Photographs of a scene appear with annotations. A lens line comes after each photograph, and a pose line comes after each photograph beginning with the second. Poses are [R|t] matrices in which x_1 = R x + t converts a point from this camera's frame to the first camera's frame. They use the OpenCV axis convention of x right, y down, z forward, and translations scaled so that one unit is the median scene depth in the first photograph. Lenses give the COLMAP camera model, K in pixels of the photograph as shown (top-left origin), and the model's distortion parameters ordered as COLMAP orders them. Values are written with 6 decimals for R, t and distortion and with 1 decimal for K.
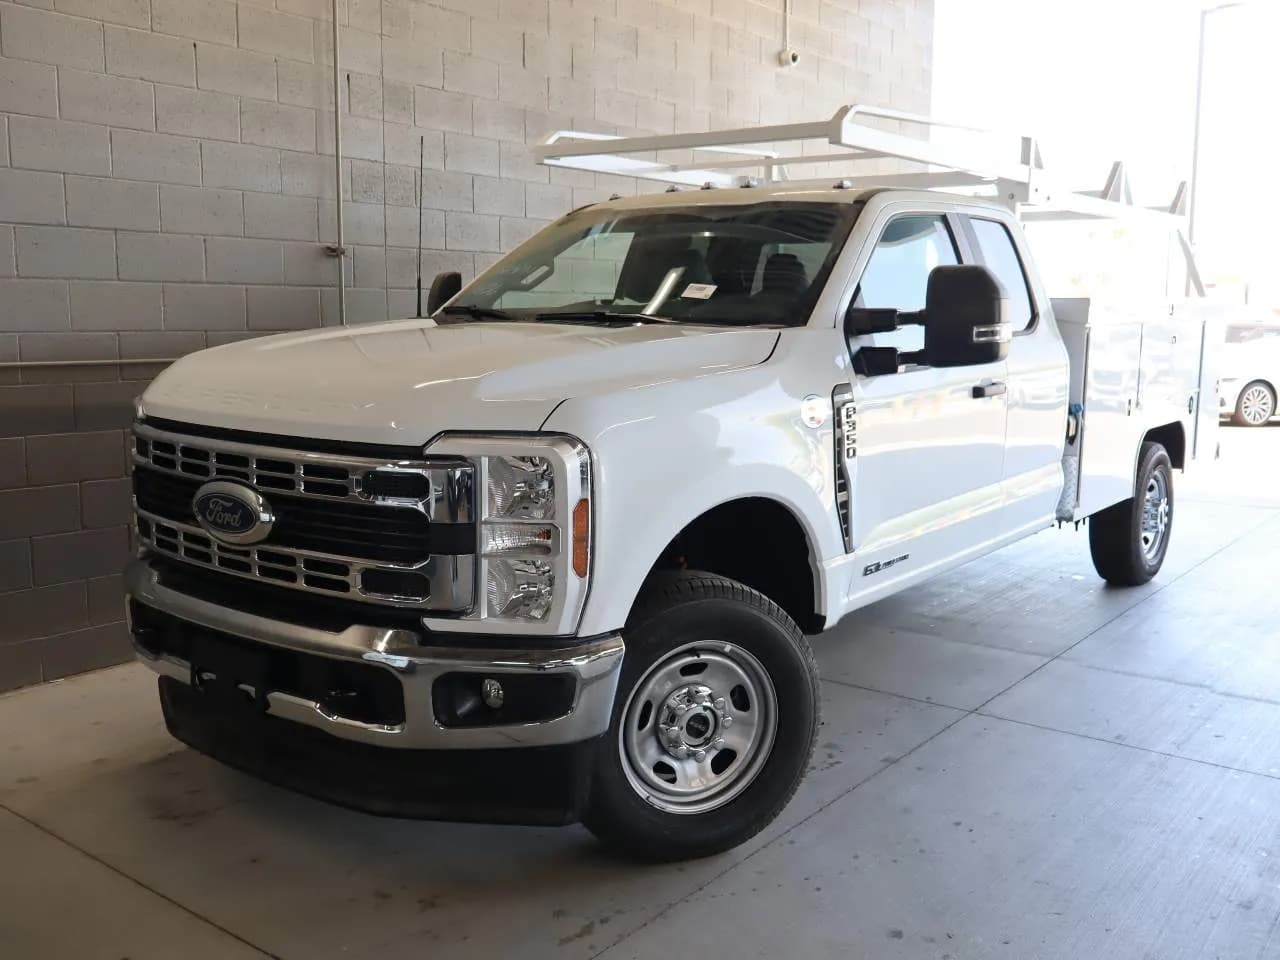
lens RADIAL K [[1202.4, 0, 641.2], [0, 1202.4, 469.0], [0, 0, 1]] dist [0.048486, 0.000000]
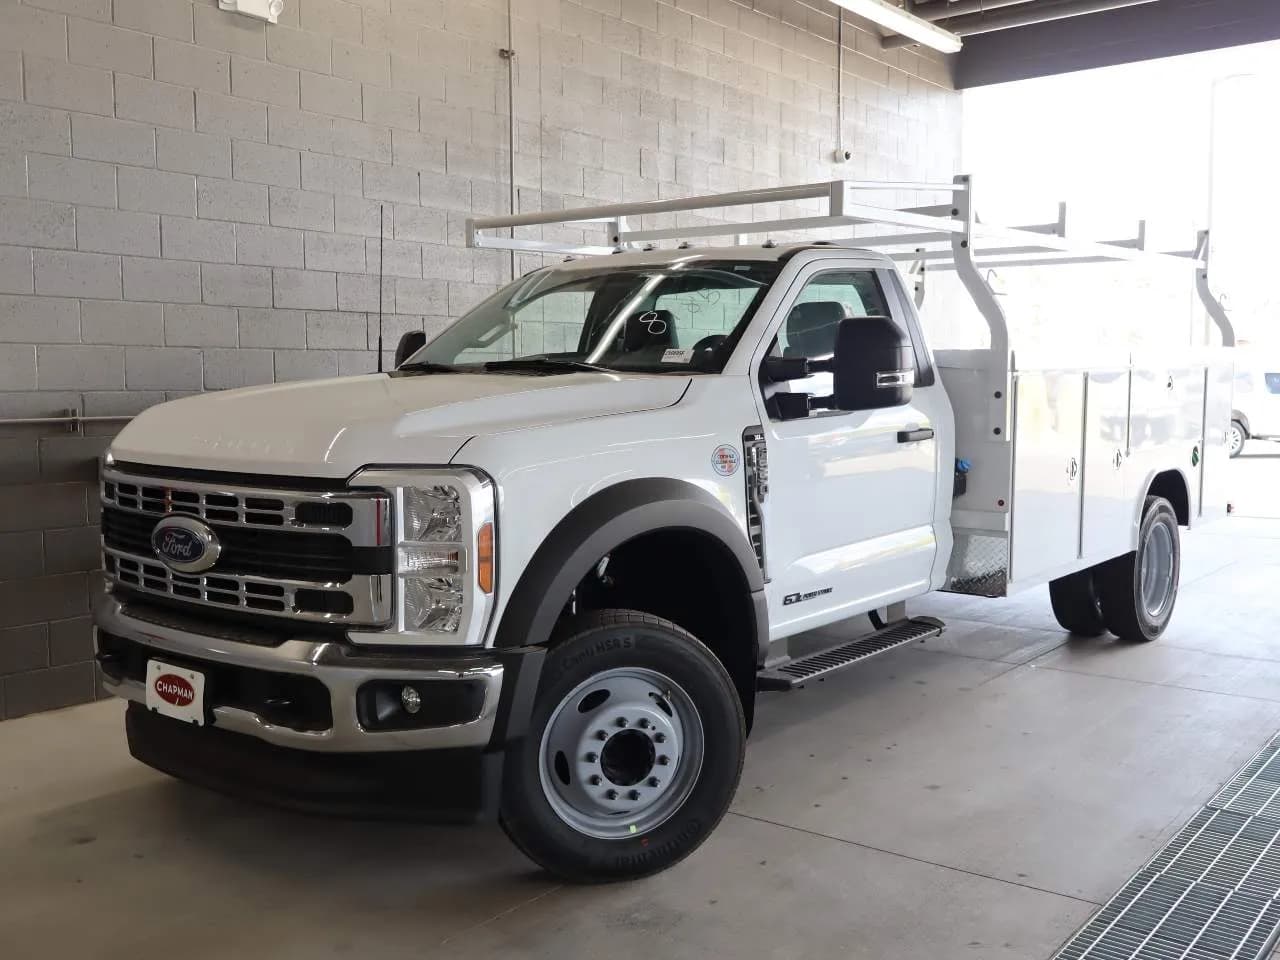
lens RADIAL K [[1274.6, 0, 653.8], [0, 1274.6, 477.3], [0, 0, 1]] dist [0.062697, 0.000000]
pose [[0.999663, -0.010463, -0.023745, 0.114209], [0.009219, 0.998609, -0.051913, 0.037491], [0.024255, 0.051676, 0.998369, -0.162329]]
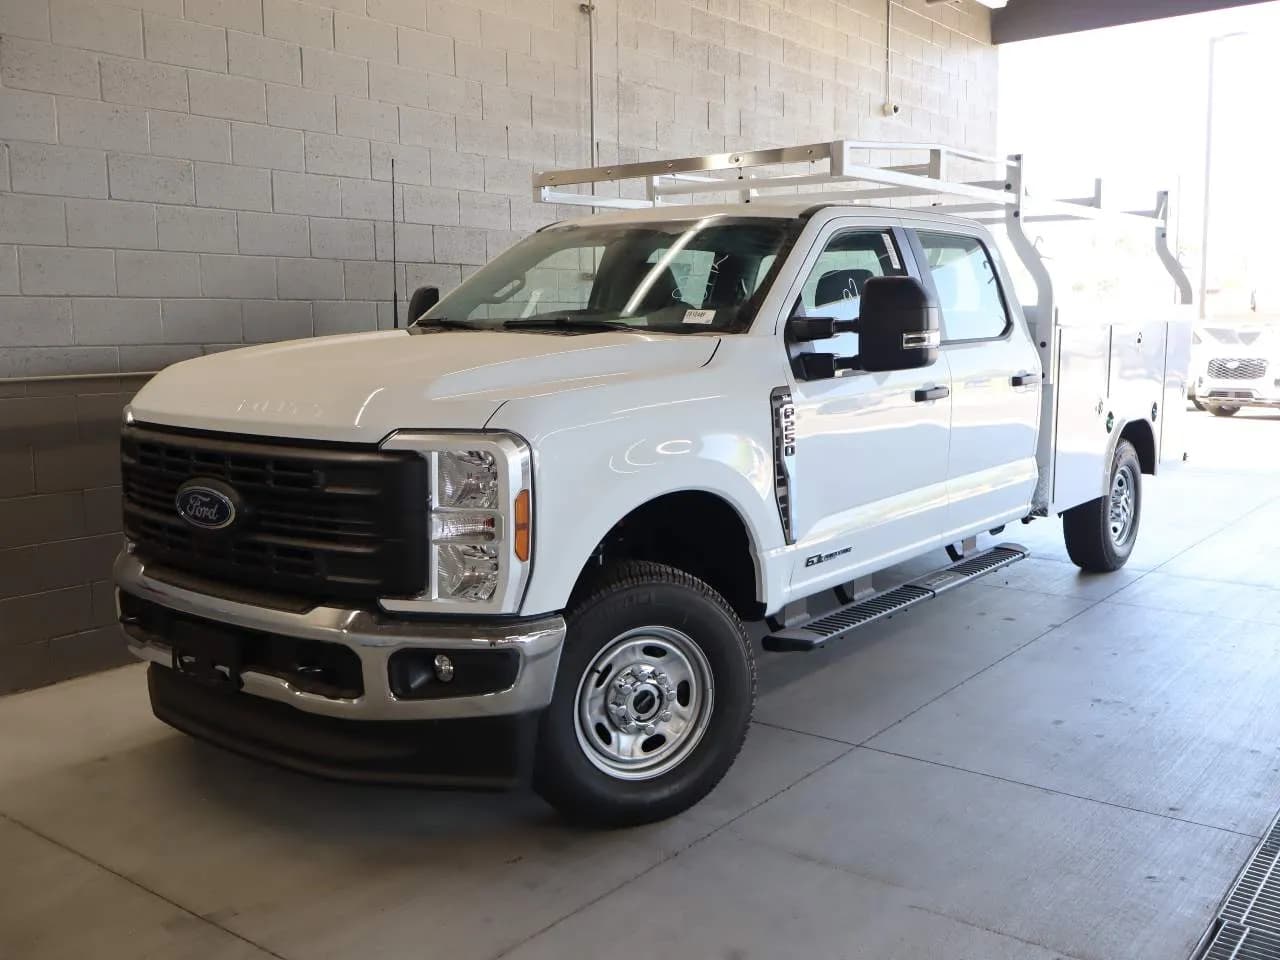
lens RADIAL K [[1202.4, 0, 639.6], [0, 1202.4, 468.3], [0, 0, 1]] dist [0.048486, 0.000000]
pose [[0.999908, -0.005751, -0.012295, 0.059168], [0.005586, 0.999894, -0.013458, 0.017288], [0.012371, 0.013388, 0.999834, -0.081787]]
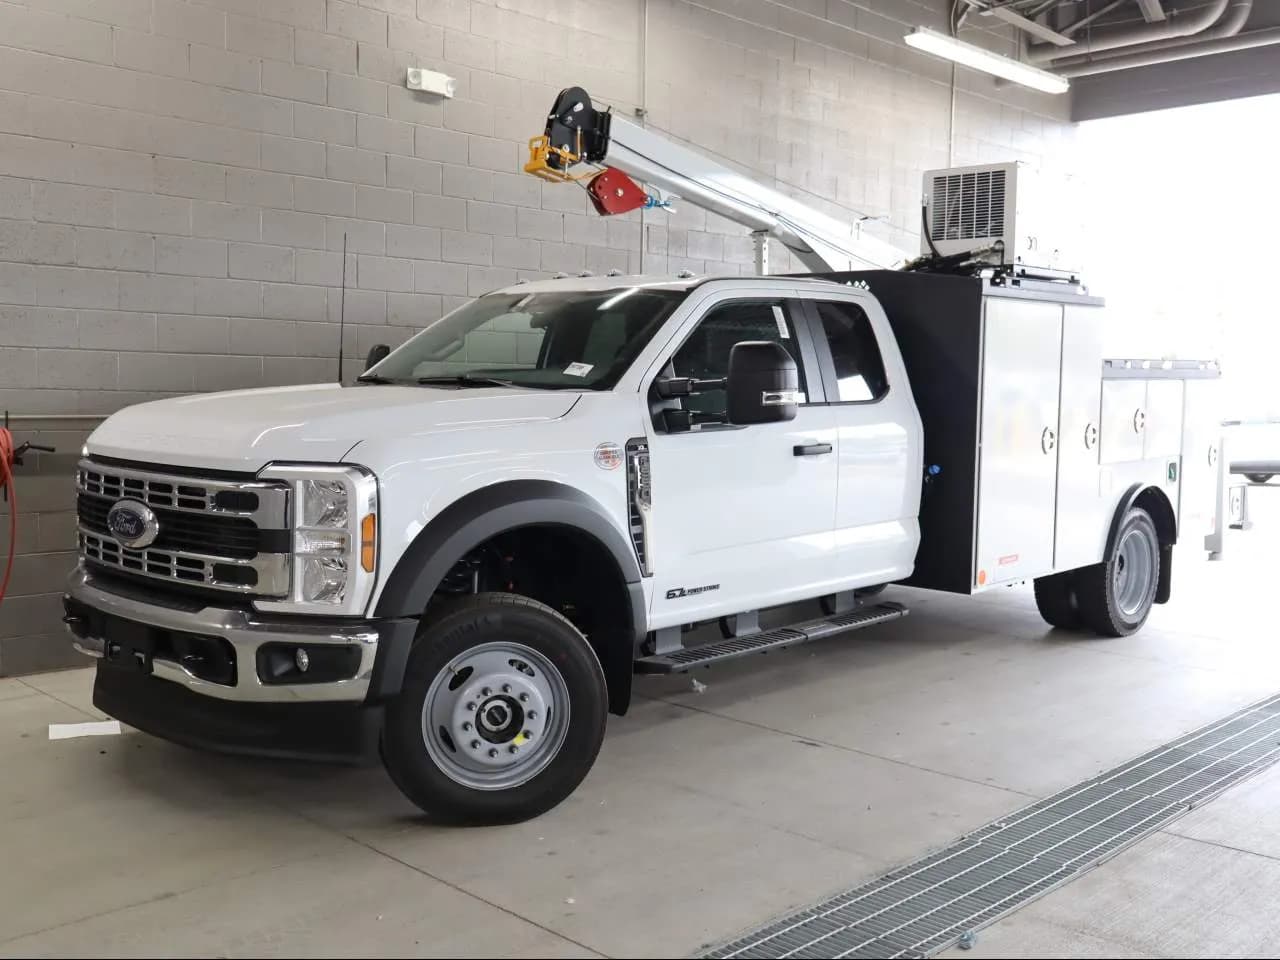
lens RADIAL K [[1274.6, 0, 628.8], [0, 1274.6, 486.0], [0, 0, 1]] dist [0.062697, 0.000000]
pose [[0.995274, 0.018733, -0.095287, 0.310374], [-0.023947, 0.998261, -0.053873, 0.053768], [0.094112, 0.055900, 0.993991, -0.319824]]
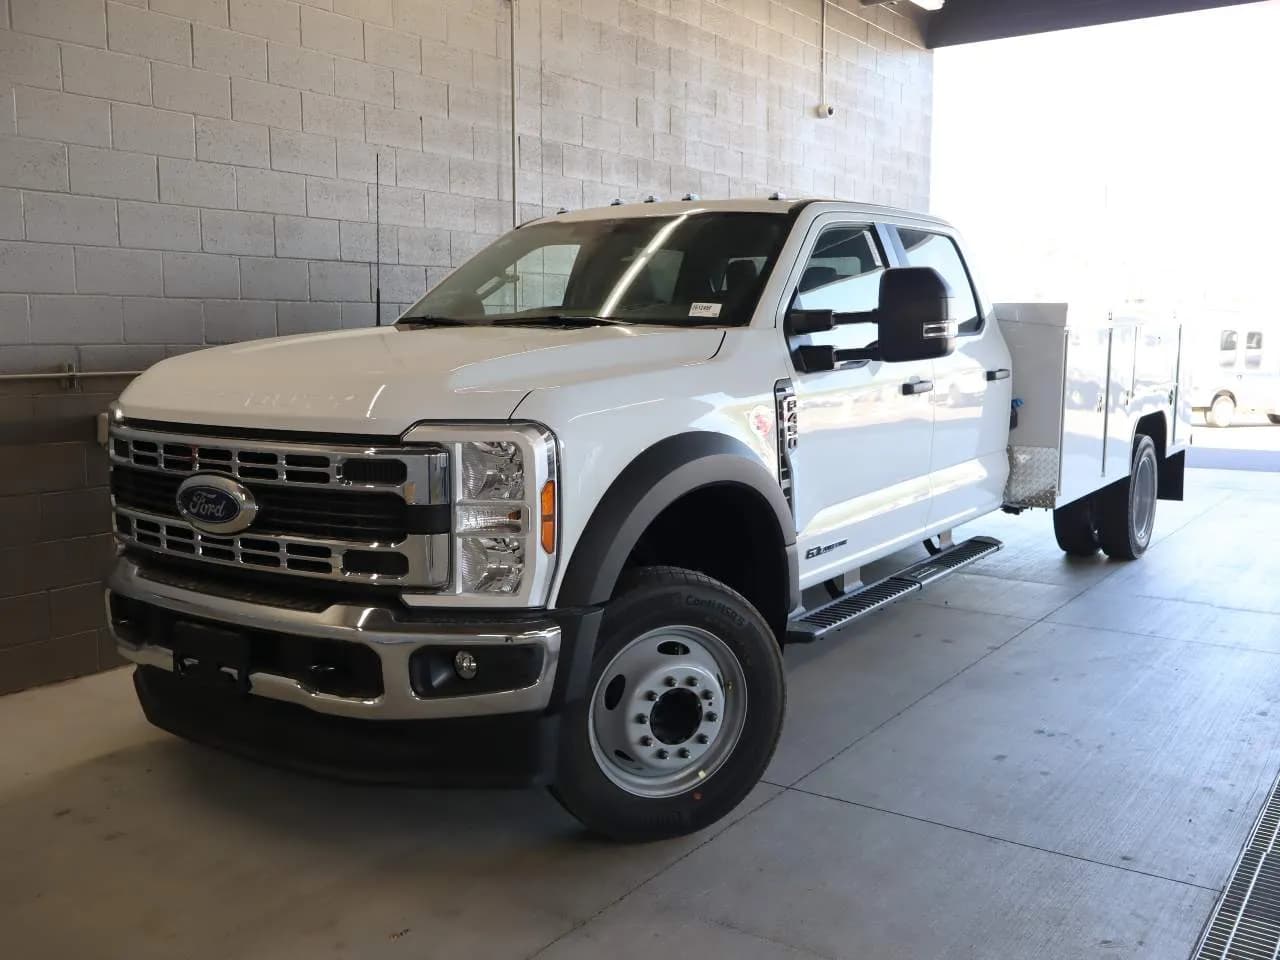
lens RADIAL K [[1202.4, 0, 632.9], [0, 1202.4, 458.3], [0, 0, 1]] dist [0.048486, 0.000000]
pose [[0.998788, -0.016694, 0.046307, -0.019696], [0.017954, 0.999476, -0.026935, 0.029318], [-0.045833, 0.027734, 0.998564, -0.071312]]
